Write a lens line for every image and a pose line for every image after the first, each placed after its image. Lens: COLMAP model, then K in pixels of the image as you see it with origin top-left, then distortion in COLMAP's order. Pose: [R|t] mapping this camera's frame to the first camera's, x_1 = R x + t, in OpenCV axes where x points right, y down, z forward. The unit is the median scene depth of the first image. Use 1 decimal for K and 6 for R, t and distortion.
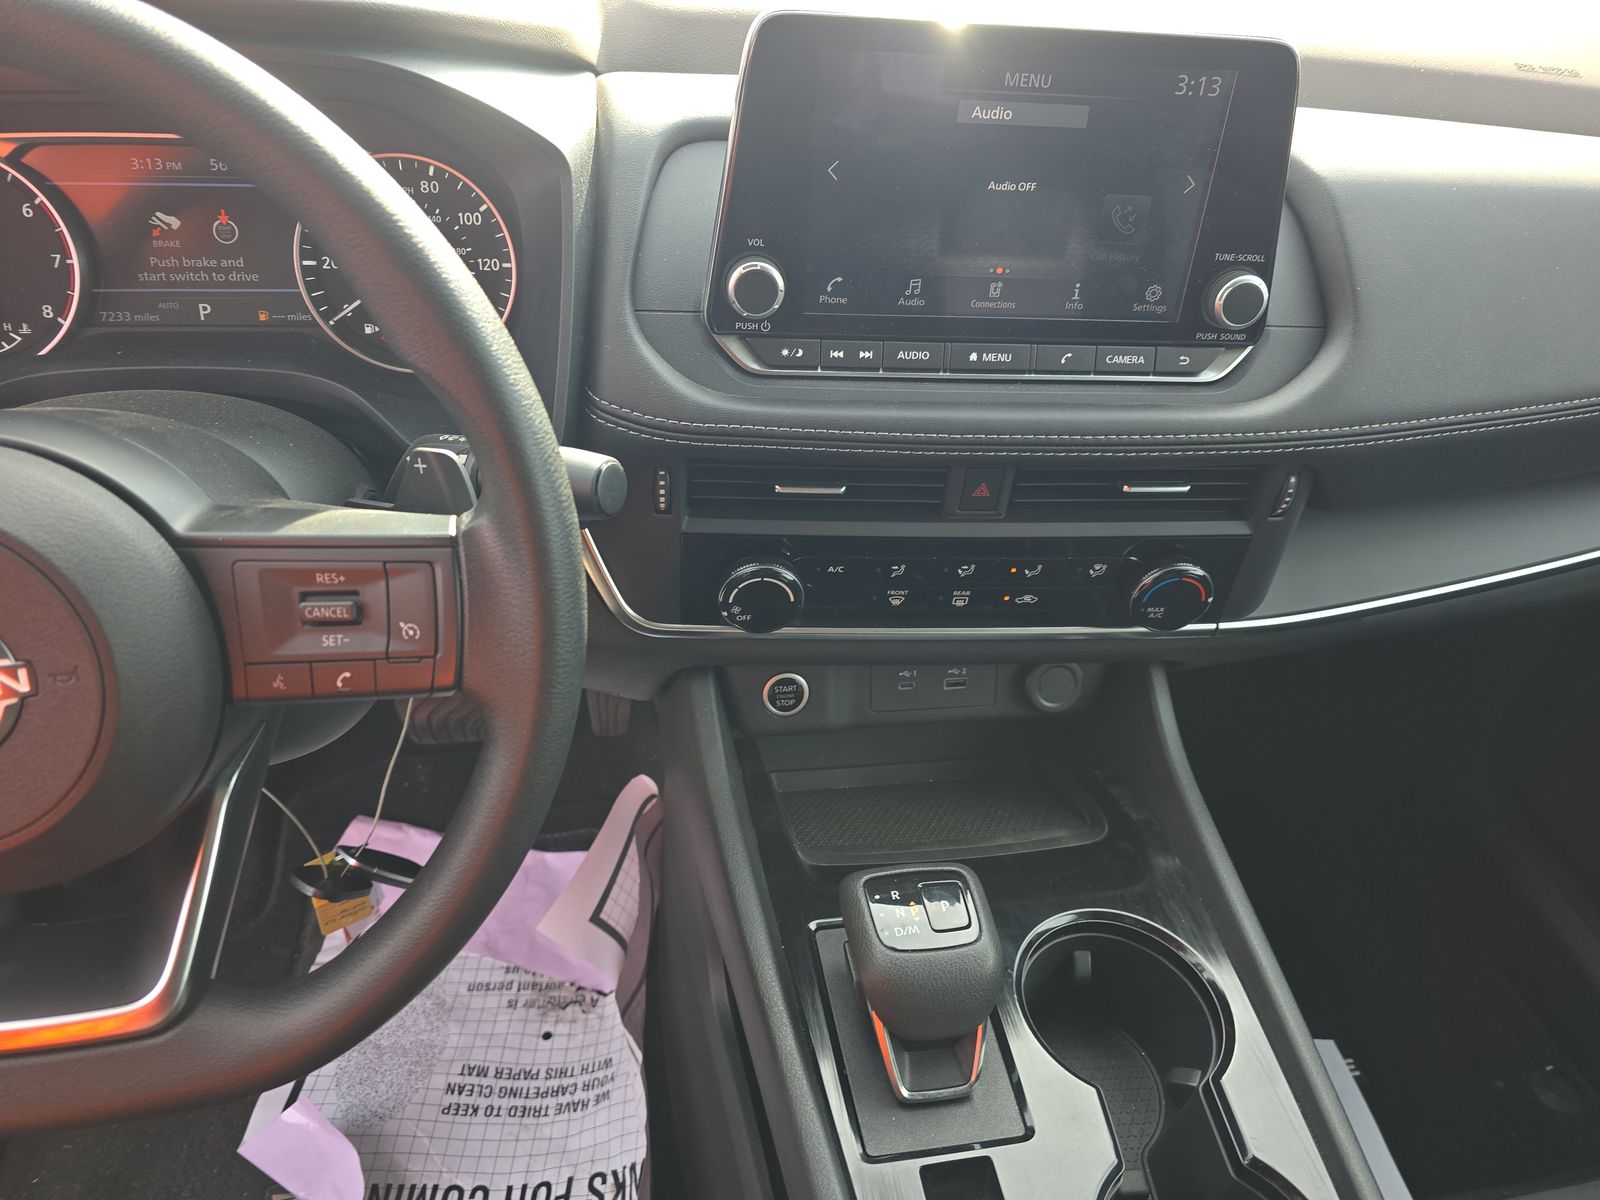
lens RADIAL K [[1141.5, 0, 795.3], [0, 1141.5, 596.1], [0, 0, 1]] dist [0.083459, -0.101522]
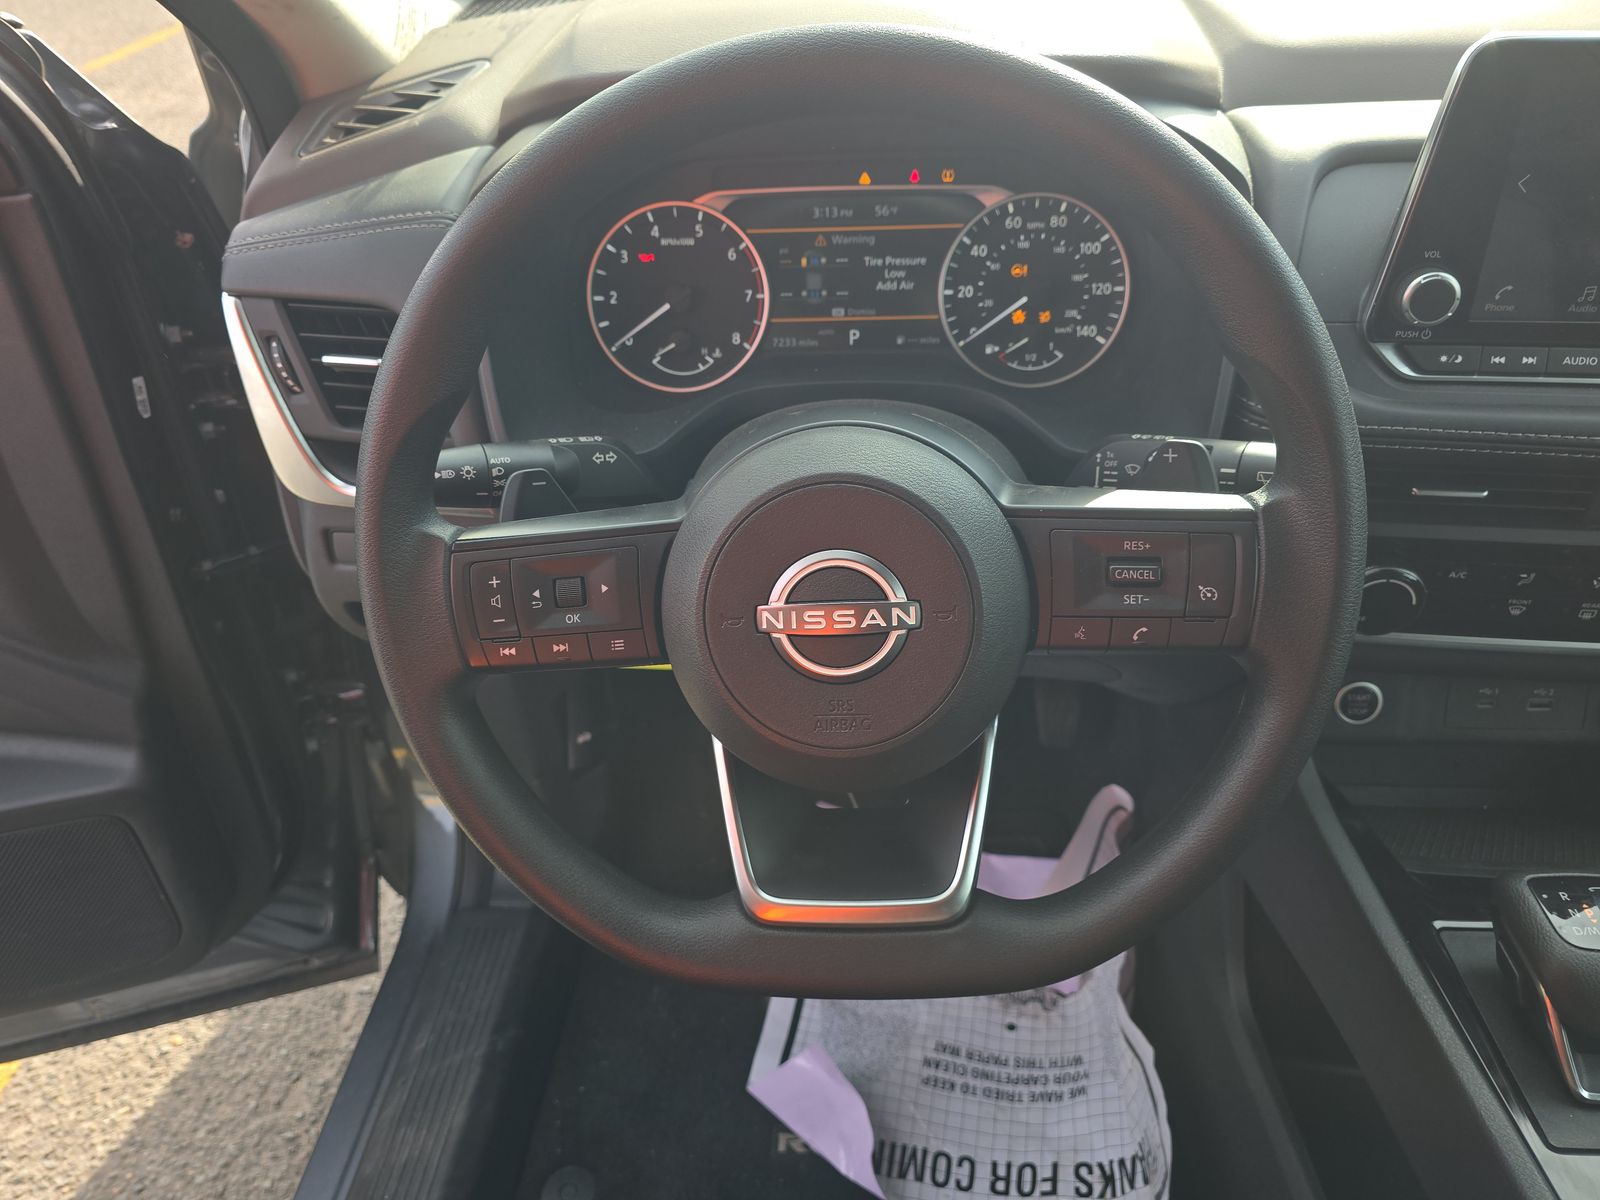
lens RADIAL K [[1141.5, 0, 795.3], [0, 1141.5, 596.1], [0, 0, 1]] dist [0.083459, -0.101522]
pose [[0.969263, 0.040854, -0.242612, -0.271130], [-0.049502, 0.998334, -0.029653, 0.052000], [0.240996, 0.040751, 0.969670, -0.123460]]
